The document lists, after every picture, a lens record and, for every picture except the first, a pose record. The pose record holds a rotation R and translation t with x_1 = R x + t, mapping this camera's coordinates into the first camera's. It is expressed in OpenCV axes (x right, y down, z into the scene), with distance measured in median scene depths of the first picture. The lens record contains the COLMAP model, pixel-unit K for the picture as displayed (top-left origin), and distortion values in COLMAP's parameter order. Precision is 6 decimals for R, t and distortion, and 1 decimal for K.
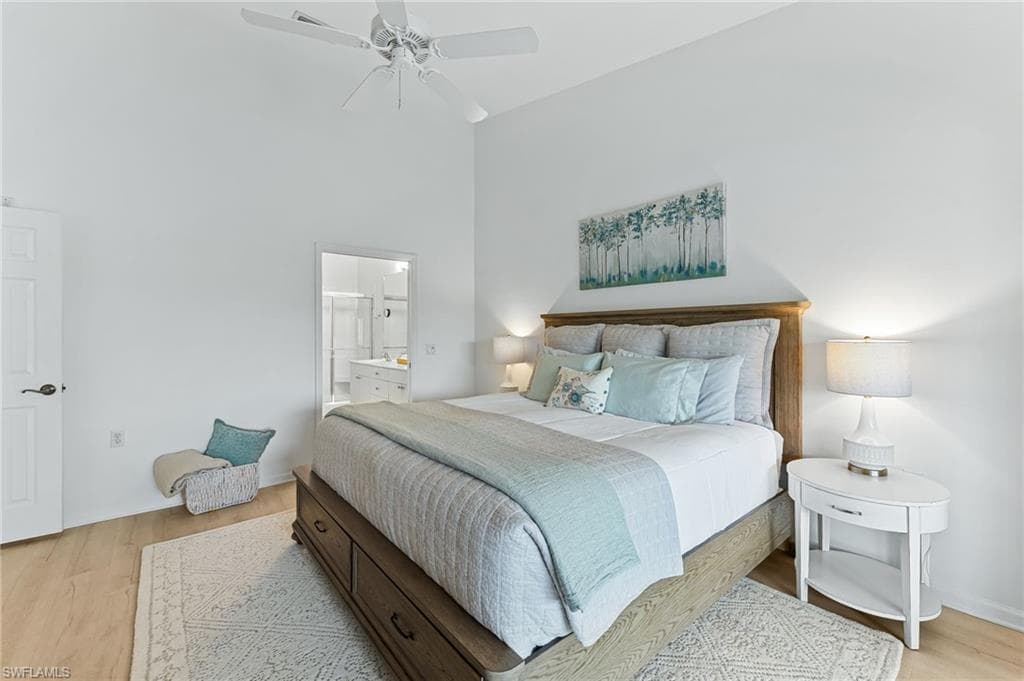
lens RADIAL K [[415.7, 0, 508.6], [0, 415.7, 335.2], [0, 0, 1]] dist [-0.016086, -0.000106]
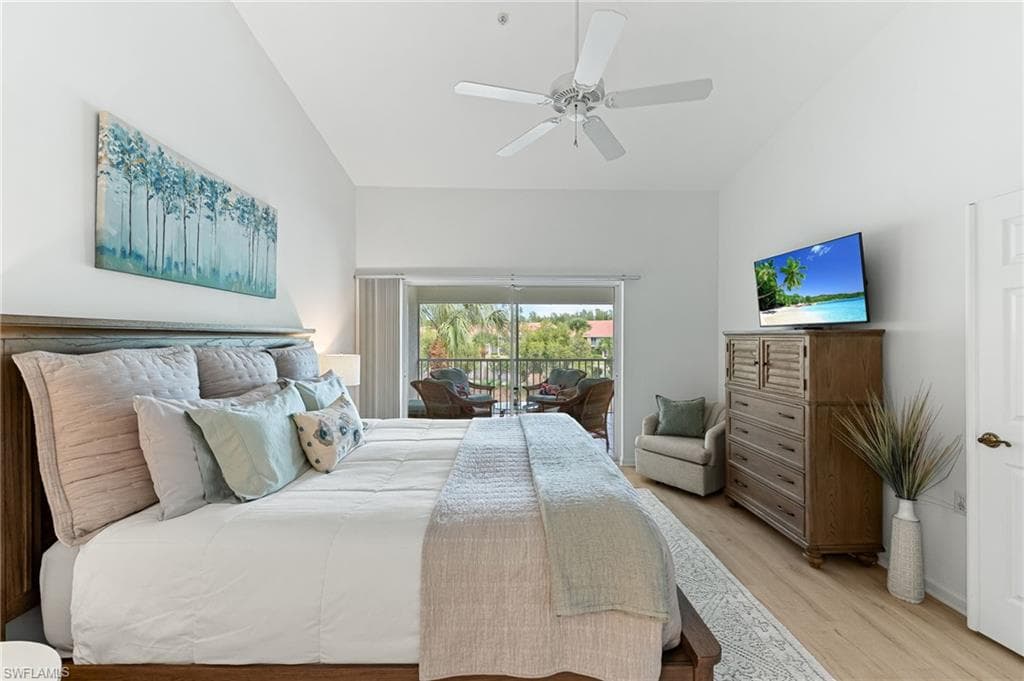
lens RADIAL K [[407.8, 0, 510.2], [0, 407.8, 339.1], [0, 0, 1]] dist [0.003221, 0.000410]
pose [[-0.774037, -0.003860, 0.633128, -0.501317], [-0.003550, 0.999992, 0.001756, -0.039925], [-0.633130, -0.000888, -0.774045, 1.210137]]
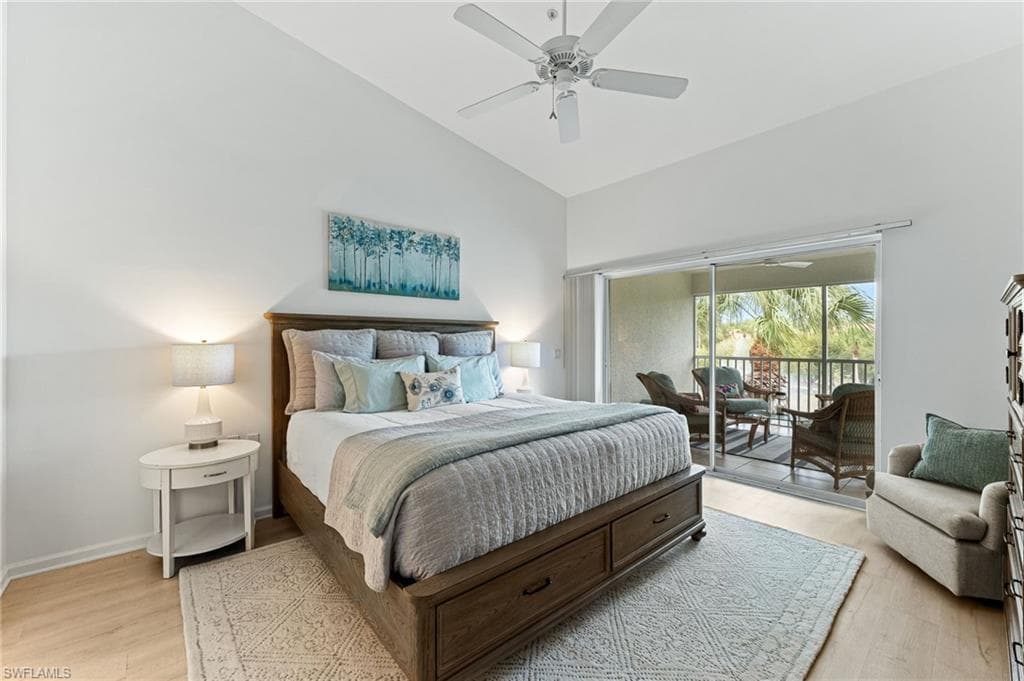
lens RADIAL K [[407.8, 0, 513.0], [0, 407.8, 343.7], [0, 0, 1]] dist [0.003221, 0.000410]
pose [[-0.014762, -0.009661, 0.999844, -0.813538], [-0.000165, 0.999953, 0.009660, -0.001229], [-0.999891, -0.000023, -0.014763, 0.704439]]
